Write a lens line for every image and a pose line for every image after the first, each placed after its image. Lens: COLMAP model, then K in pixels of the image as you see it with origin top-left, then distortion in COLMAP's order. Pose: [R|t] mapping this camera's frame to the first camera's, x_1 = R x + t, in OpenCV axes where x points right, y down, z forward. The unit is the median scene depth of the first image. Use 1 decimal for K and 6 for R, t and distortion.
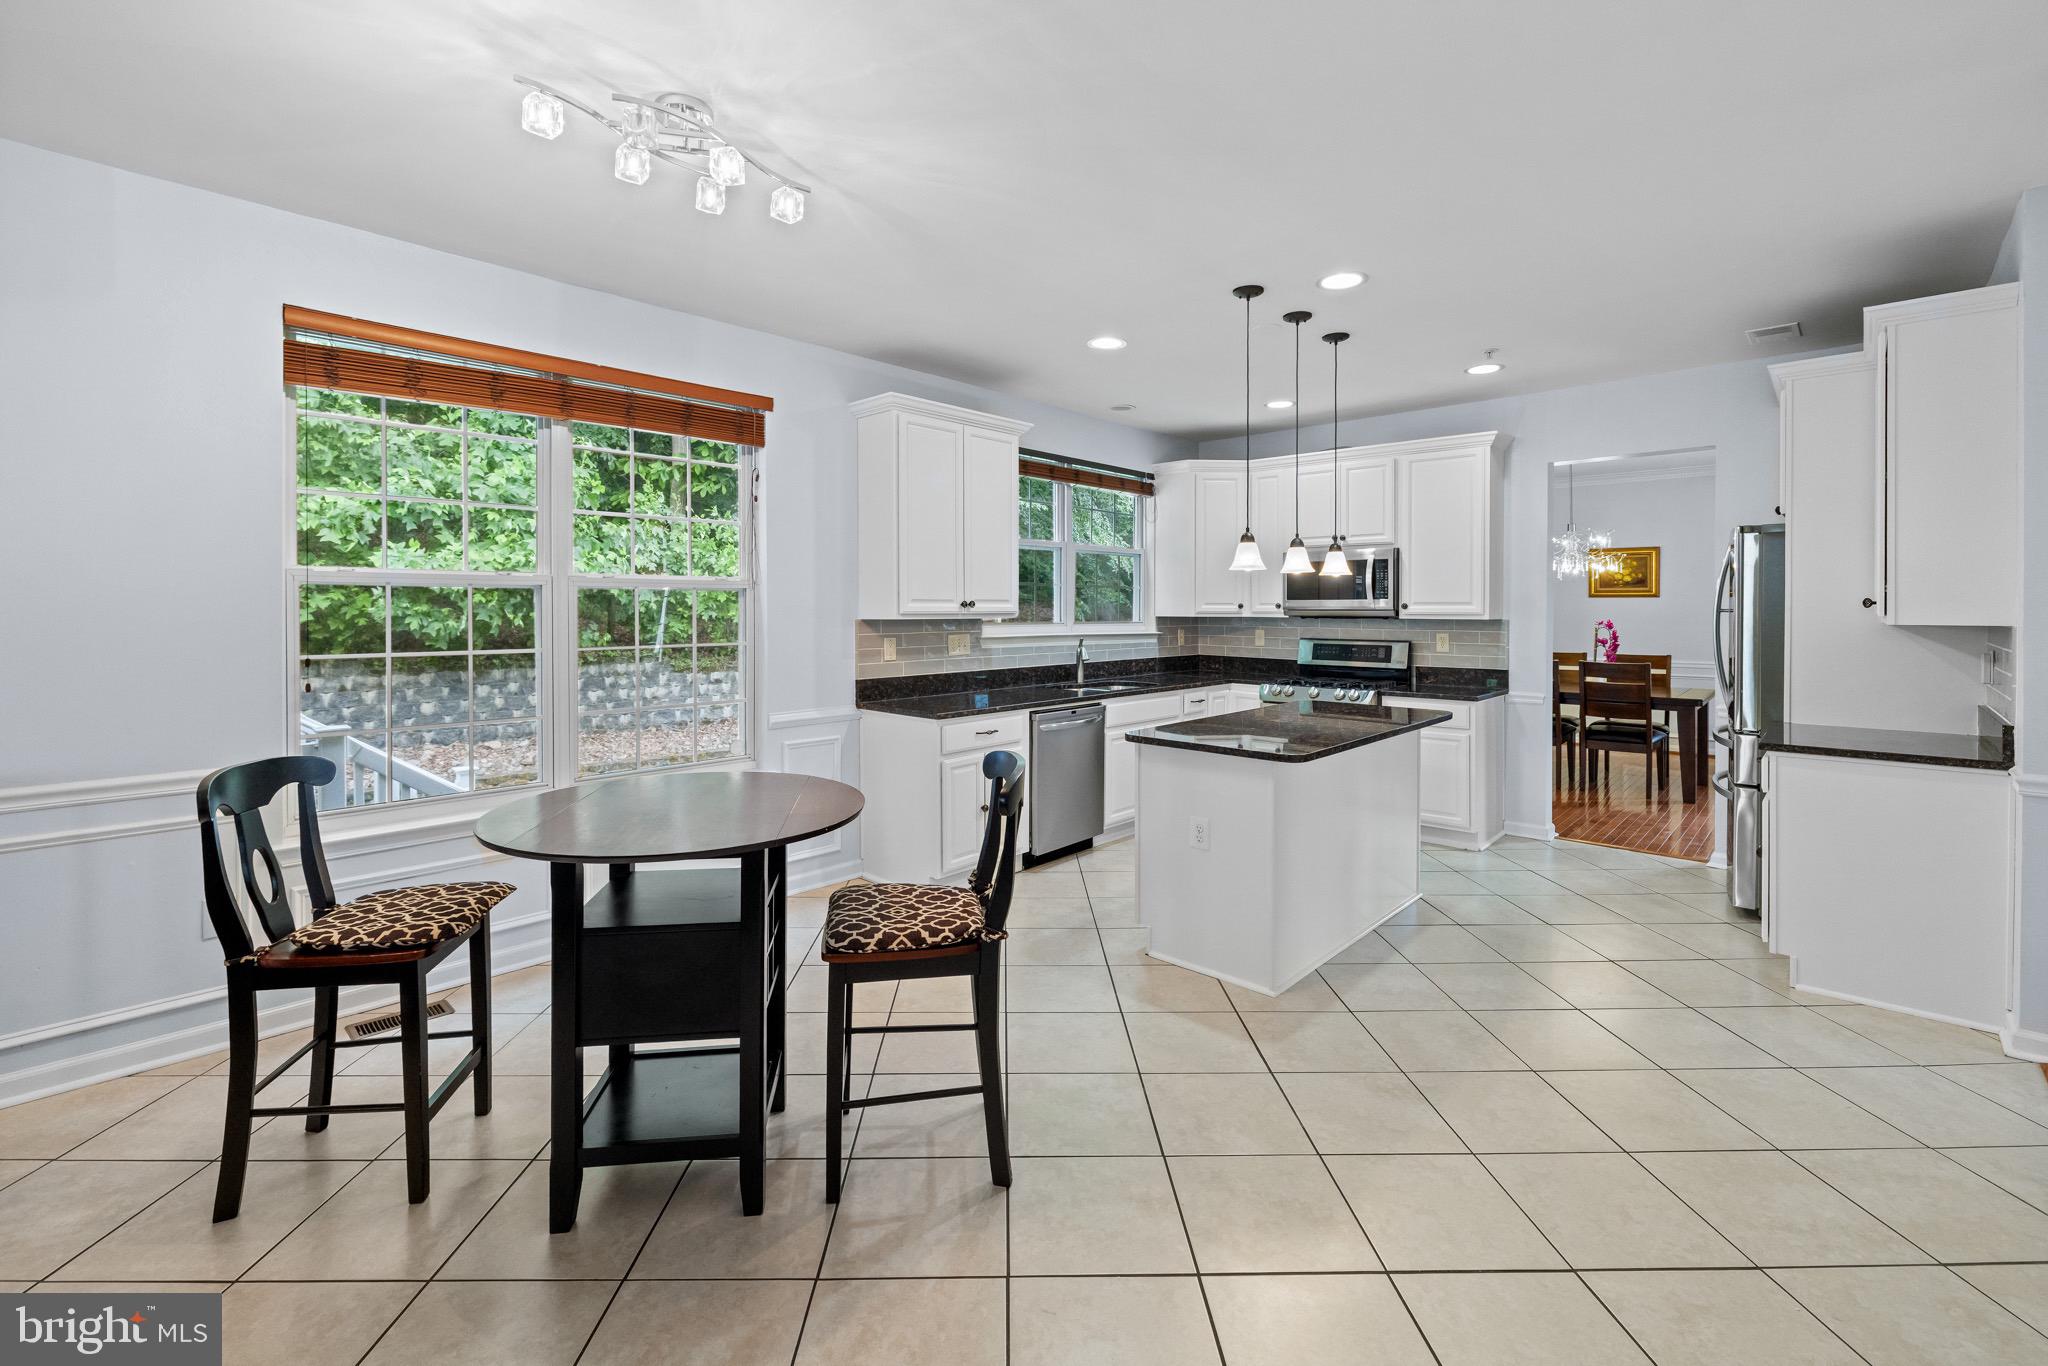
lens RADIAL K [[892.4, 0, 1015.2], [0, 892.4, 599.2], [0, 0, 1]] dist [-0.000958, -0.000510]
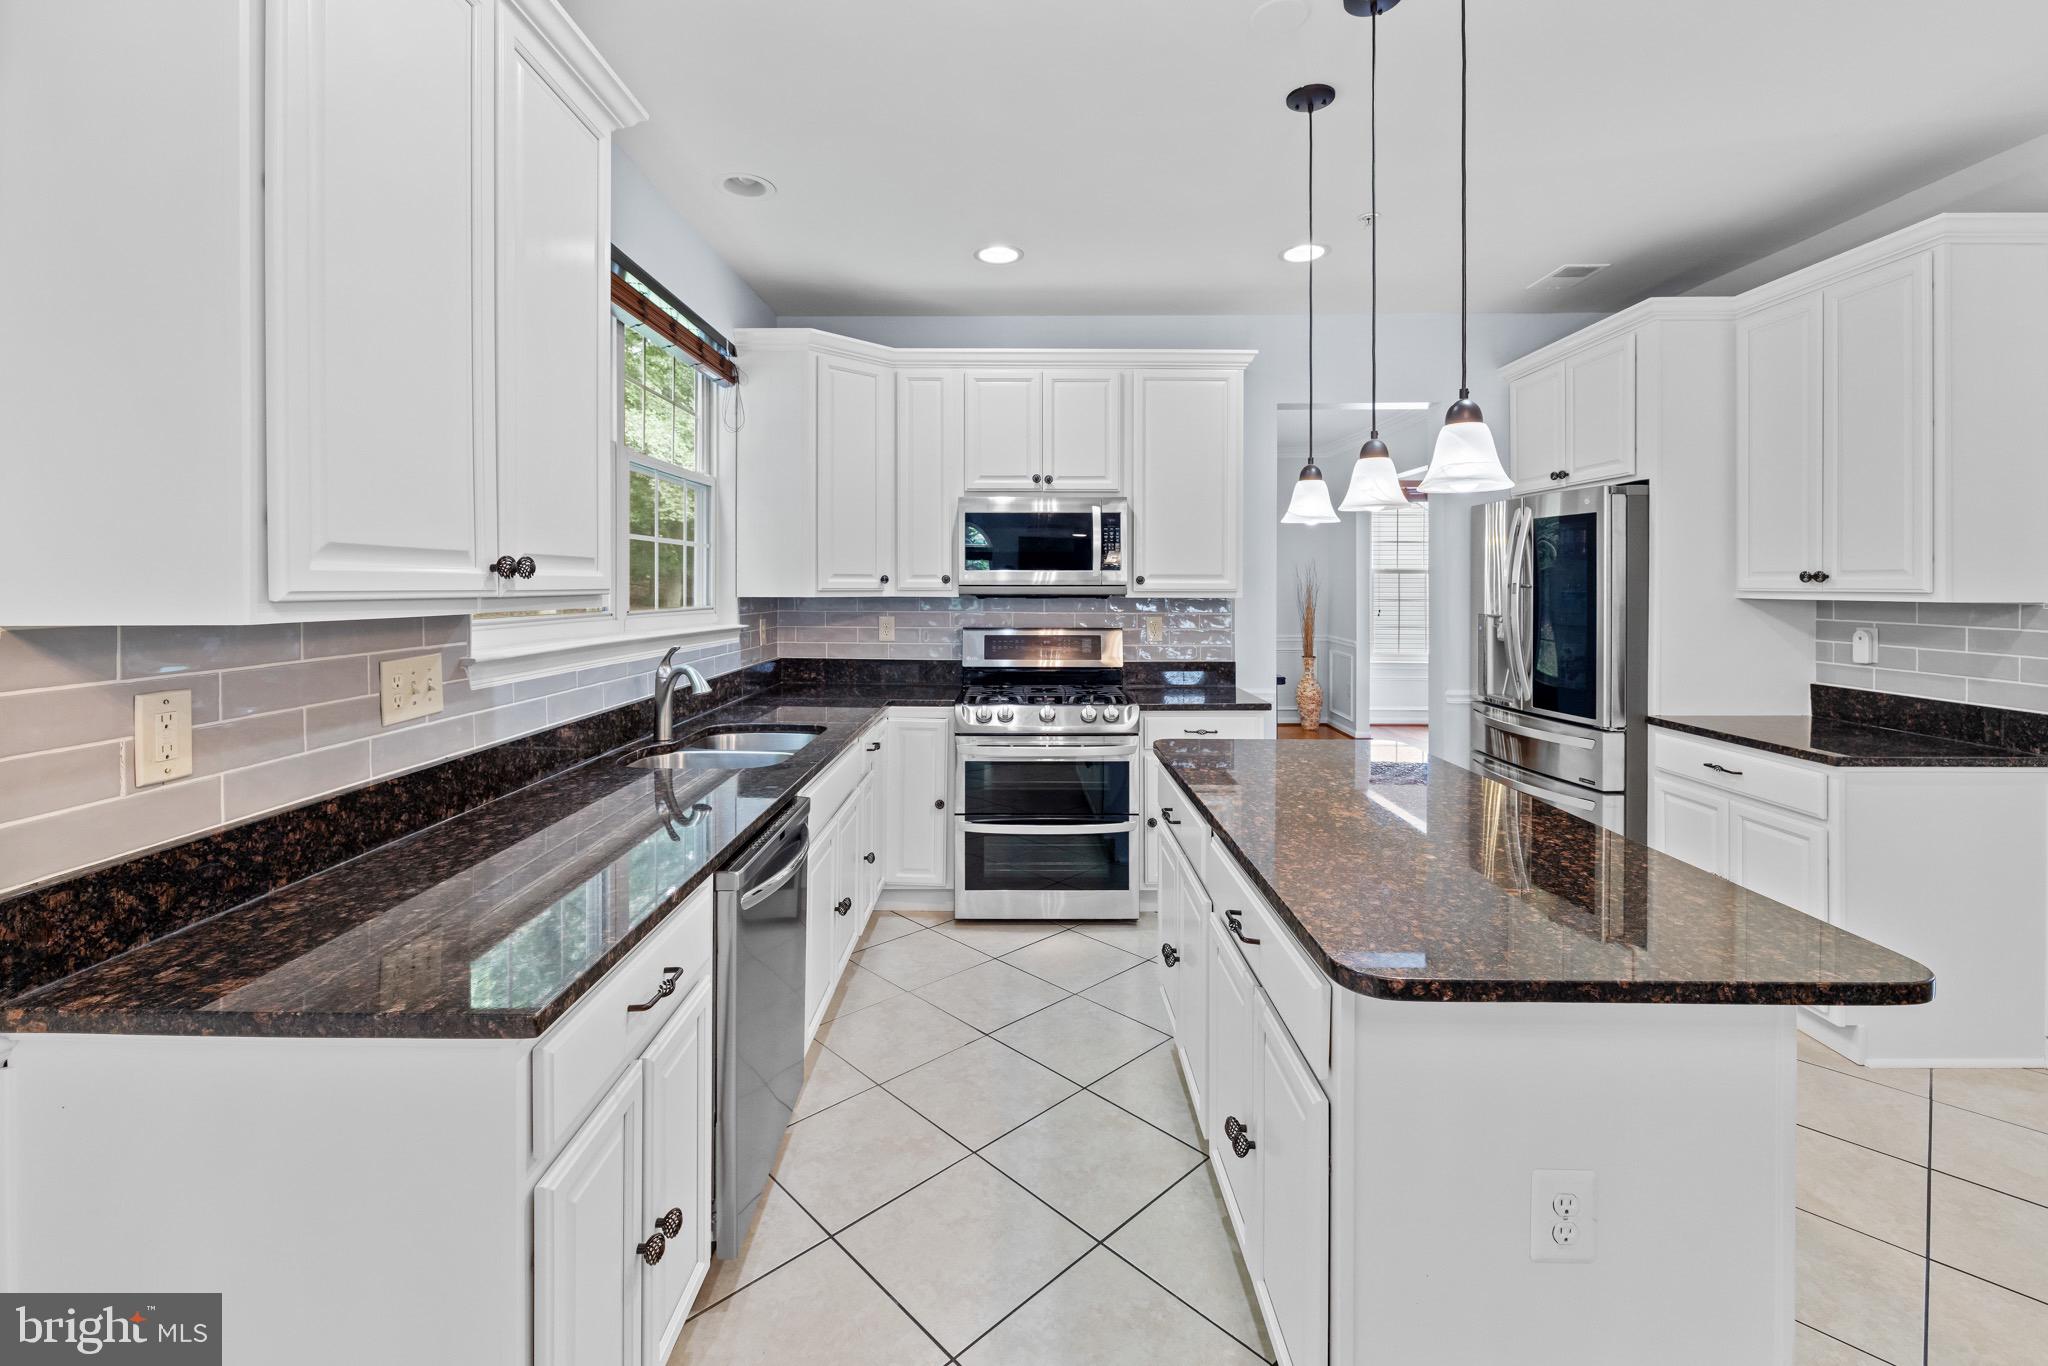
lens RADIAL K [[892.4, 0, 1040.3], [0, 892.4, 591.1], [0, 0, 1]] dist [-0.000958, -0.000510]
pose [[0.726313, -0.004572, 0.687349, -0.107408], [-0.006997, 0.999877, 0.014045, 0.006828], [-0.687328, -0.015011, 0.726192, 0.518105]]
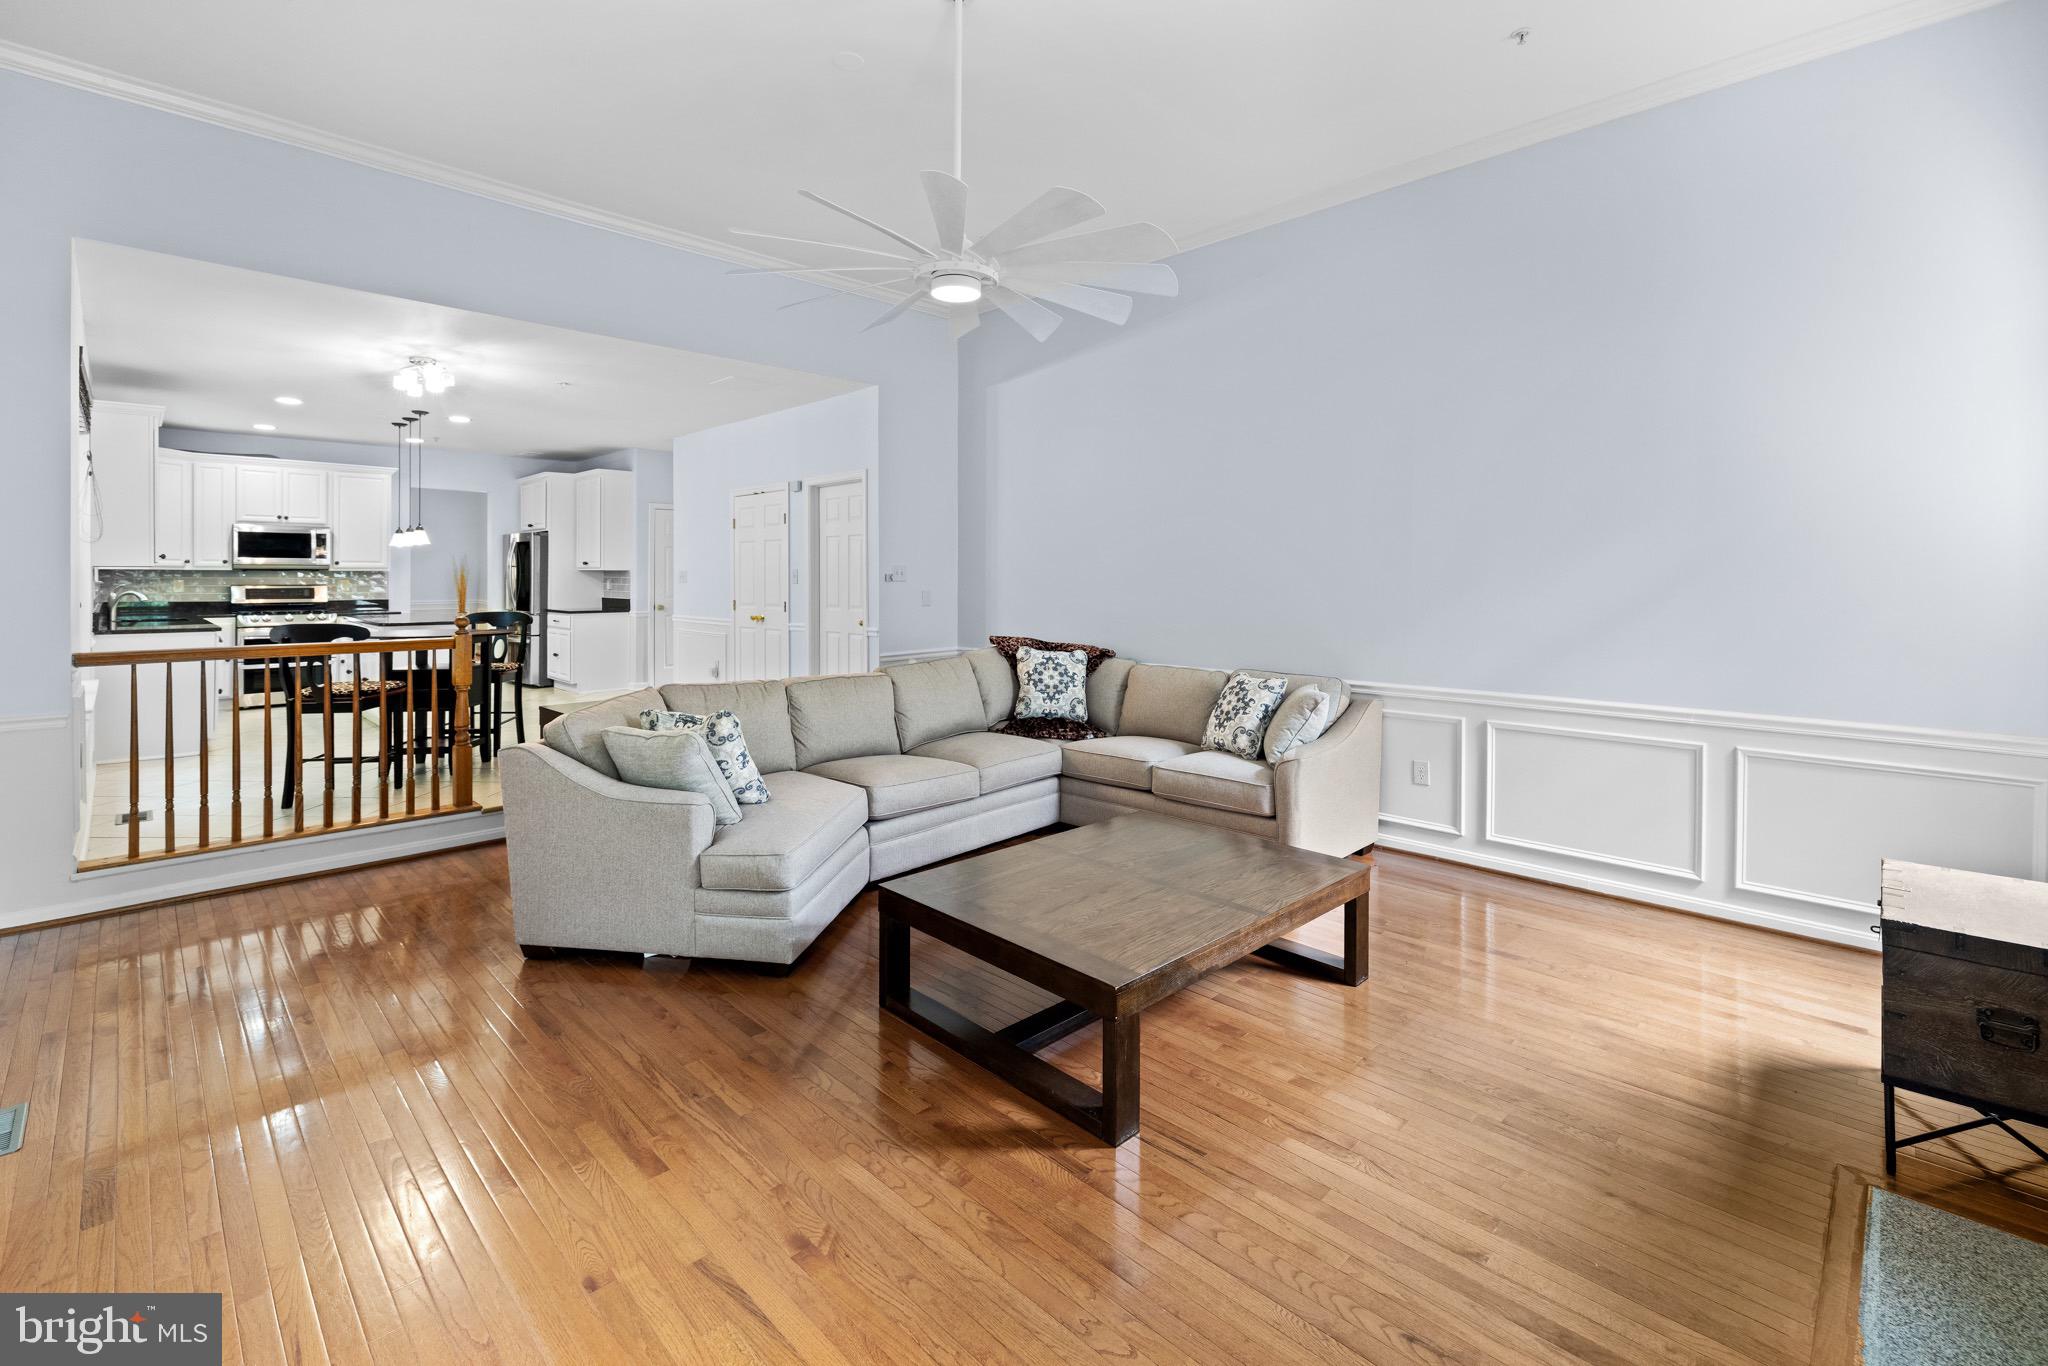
lens RADIAL K [[892.4, 0, 1019.5], [0, 892.4, 575.7], [0, 0, 1]] dist [-0.000958, -0.000510]
pose [[0.055191, -0.002679, 0.998472, -1.110088], [-0.008510, 0.999959, 0.003154, 0.015306], [-0.998440, -0.008671, 0.055165, -0.347750]]
